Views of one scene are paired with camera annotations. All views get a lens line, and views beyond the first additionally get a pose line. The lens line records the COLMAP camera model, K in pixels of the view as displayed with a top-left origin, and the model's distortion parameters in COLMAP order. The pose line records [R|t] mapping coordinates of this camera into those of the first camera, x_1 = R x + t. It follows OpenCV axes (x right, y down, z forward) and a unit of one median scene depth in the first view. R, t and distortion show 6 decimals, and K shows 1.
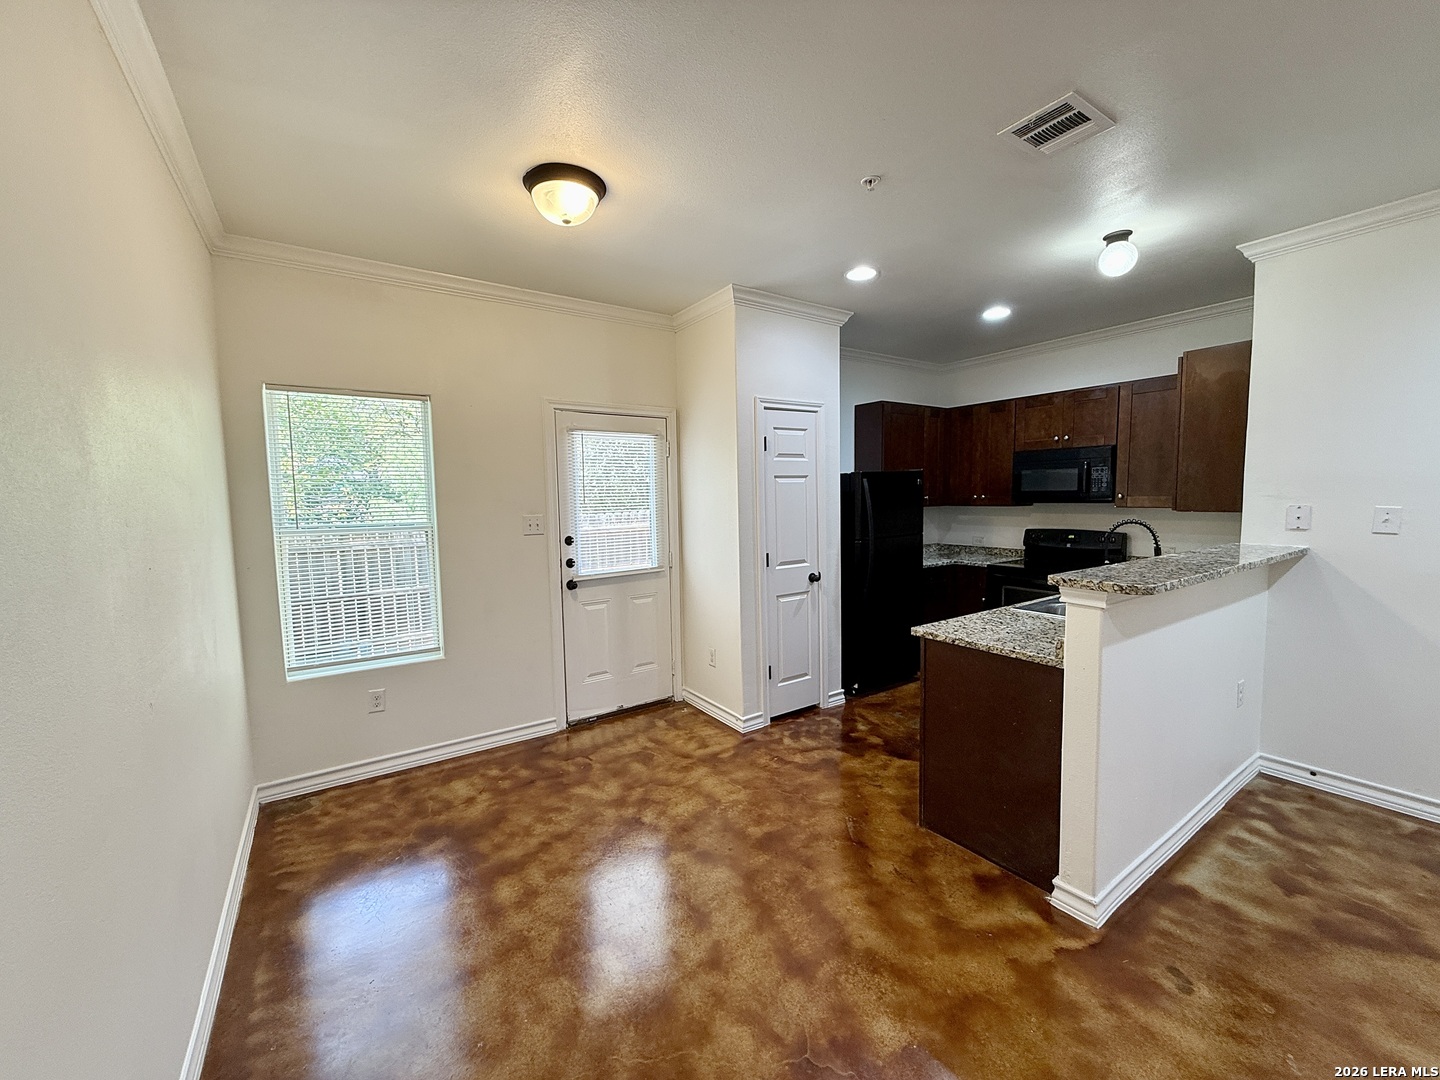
lens RADIAL K [[575.9, 0, 717.2], [0, 575.9, 540.7], [0, 0, 1]] dist [-0.000191, 0.000389]
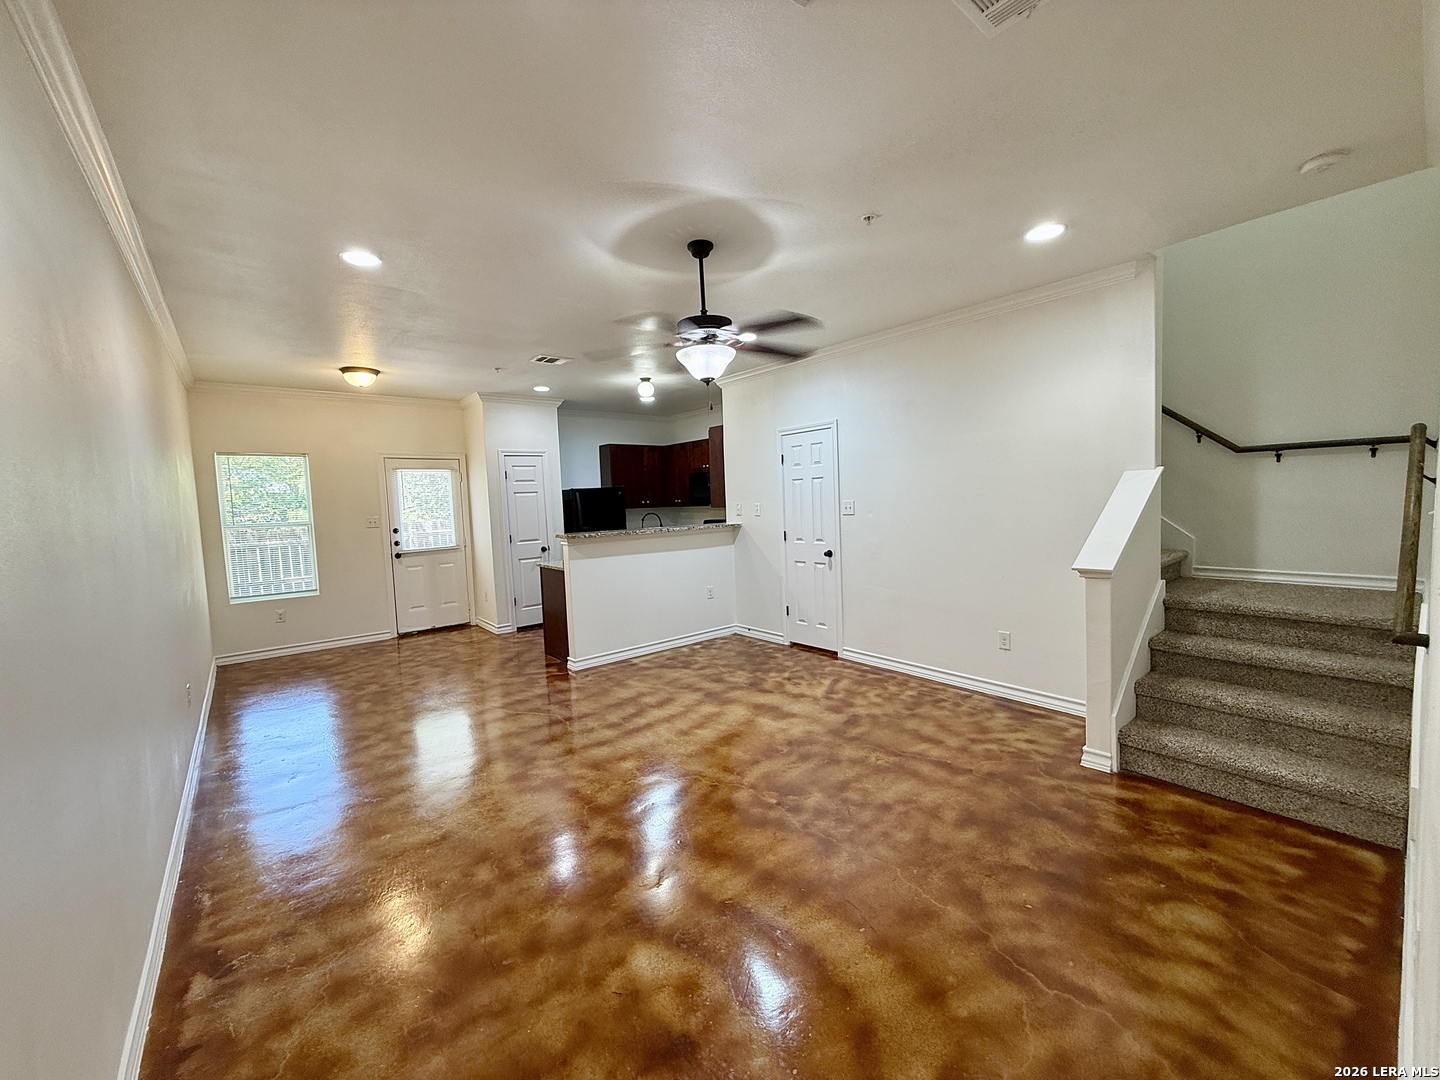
lens RADIAL K [[575.9, 0, 718.5], [0, 575.9, 540.0], [0, 0, 1]] dist [-0.000191, 0.000389]
pose [[0.995471, -0.024859, 0.091756, 0.685407], [0.025618, 0.999647, -0.007106, 0.079888], [-0.091547, 0.009425, 0.995756, -1.035574]]
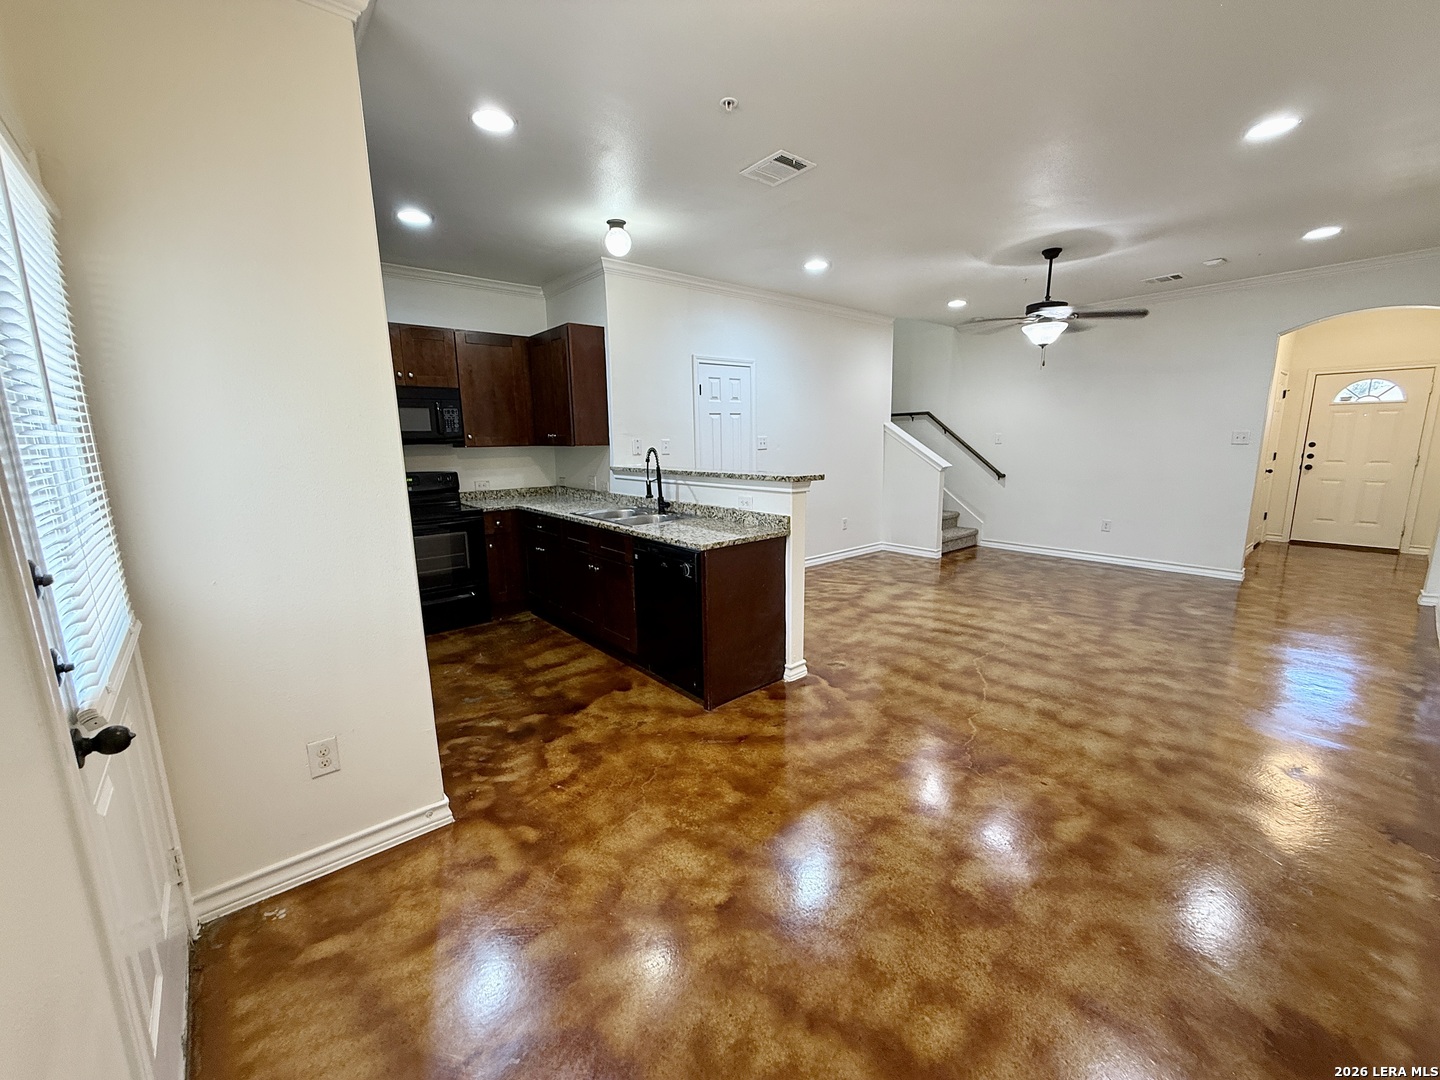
lens RADIAL K [[575.9, 0, 719.2], [0, 575.9, 539.1], [0, 0, 1]] dist [-0.000191, 0.000389]
pose [[-0.107018, -0.159871, 0.981320, -0.623091], [0.093809, 0.980961, 0.170043, -0.037223], [-0.989822, 0.110255, -0.089983, 0.881146]]
